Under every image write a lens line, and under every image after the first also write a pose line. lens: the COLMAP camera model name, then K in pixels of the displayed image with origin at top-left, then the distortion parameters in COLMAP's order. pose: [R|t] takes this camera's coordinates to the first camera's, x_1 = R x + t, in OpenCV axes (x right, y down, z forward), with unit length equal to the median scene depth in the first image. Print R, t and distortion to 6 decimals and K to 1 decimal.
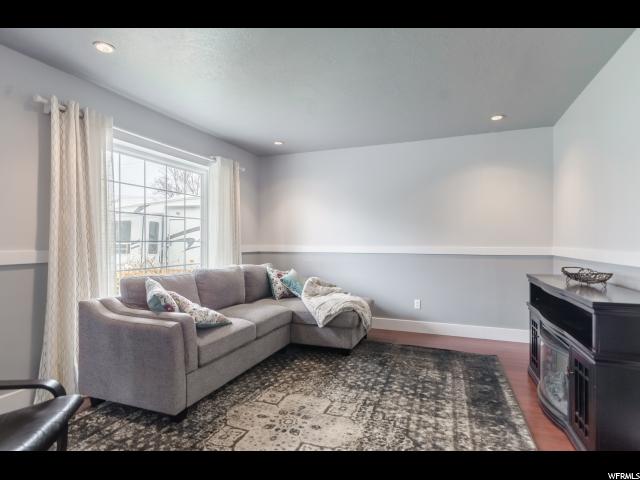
lens RADIAL K [[343.5, 0, 320.1], [0, 343.5, 241.3], [0, 0, 1]] dist [0.003765, -0.000756]
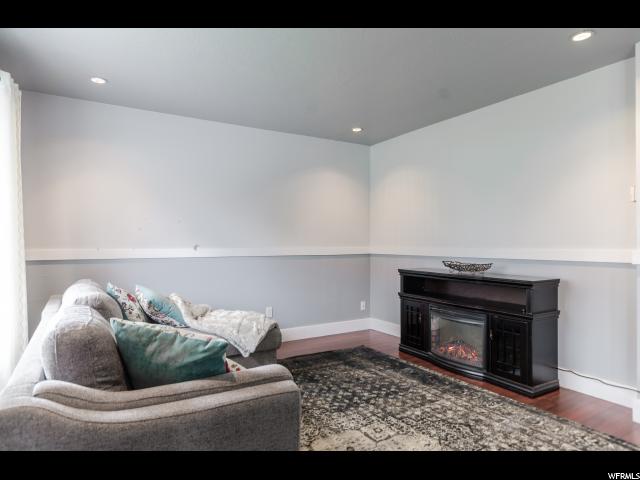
lens RADIAL K [[391.3, 0, 321.2], [0, 391.3, 240.7], [0, 0, 1]] dist [-0.008395, -0.000925]
pose [[0.600800, 0.004509, 0.799387, -0.668821], [-0.001209, 0.999988, -0.004732, 0.002191], [-0.799399, 0.001877, 0.600798, 0.412631]]
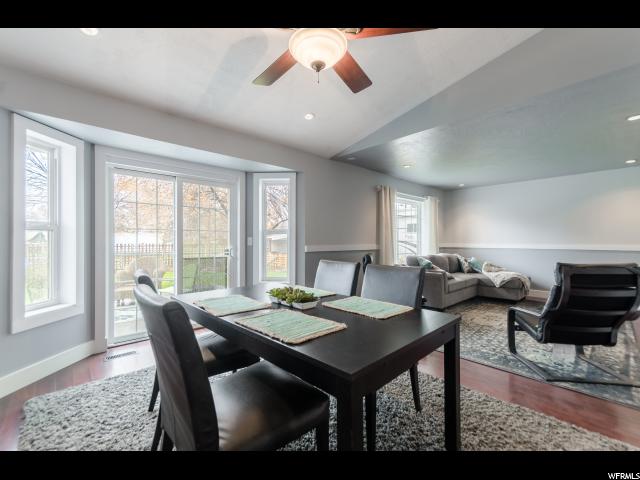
lens RADIAL K [[275.3, 0, 316.0], [0, 275.3, 241.2], [0, 0, 1]] dist [-0.003747, -0.000457]
pose [[0.893987, 0.001111, -0.448092, -0.241620], [-0.000611, 0.999999, 0.001259, -0.001708], [0.448093, -0.000851, 0.893987, -0.886131]]
